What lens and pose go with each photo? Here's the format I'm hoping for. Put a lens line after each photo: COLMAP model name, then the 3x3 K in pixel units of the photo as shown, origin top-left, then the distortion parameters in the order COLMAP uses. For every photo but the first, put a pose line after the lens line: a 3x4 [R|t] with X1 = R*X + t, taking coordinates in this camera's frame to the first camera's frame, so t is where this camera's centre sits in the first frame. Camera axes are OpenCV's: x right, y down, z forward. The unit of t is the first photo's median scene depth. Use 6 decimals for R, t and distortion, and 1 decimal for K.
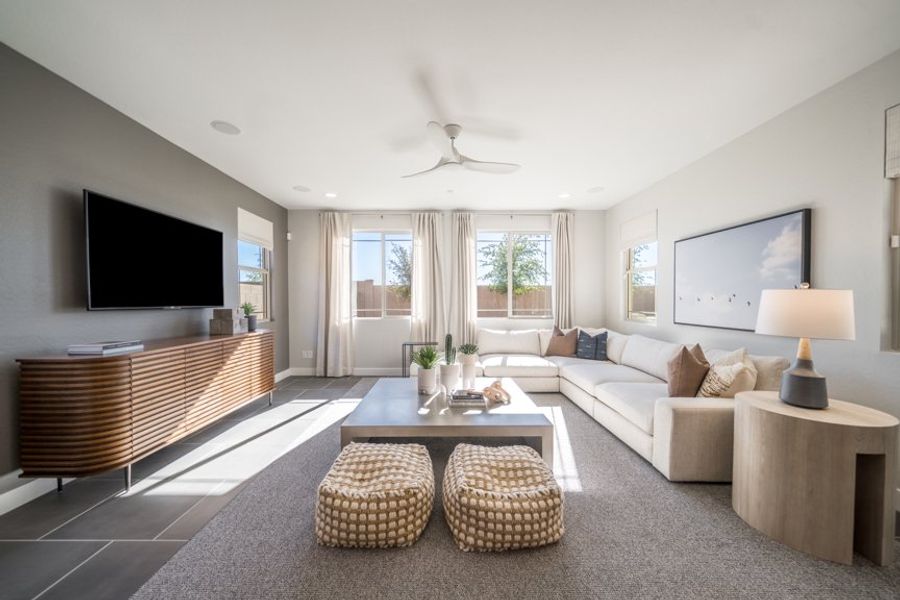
lens RADIAL K [[378.9, 0, 450.1], [0, 378.9, 302.6], [0, 0, 1]] dist [-0.006883, -0.000203]
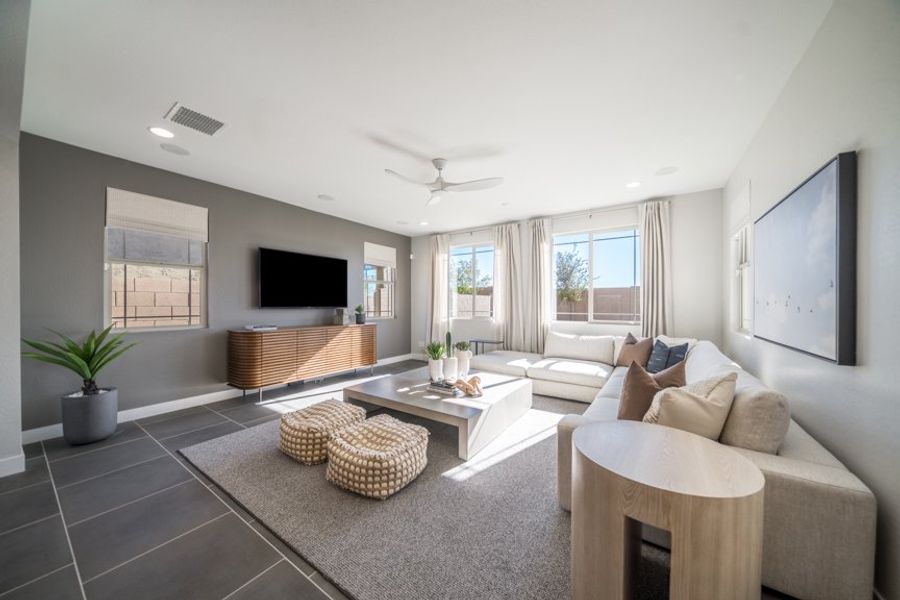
lens RADIAL K [[354.6, 0, 450.0], [0, 354.6, 300.0], [0, 0, 1]] dist [-0.000157, -0.000043]
pose [[0.775638, -0.004811, -0.631159, 0.698012], [-0.005620, 0.999879, -0.014528, -0.001017], [0.631153, 0.014816, 0.775517, 0.138980]]
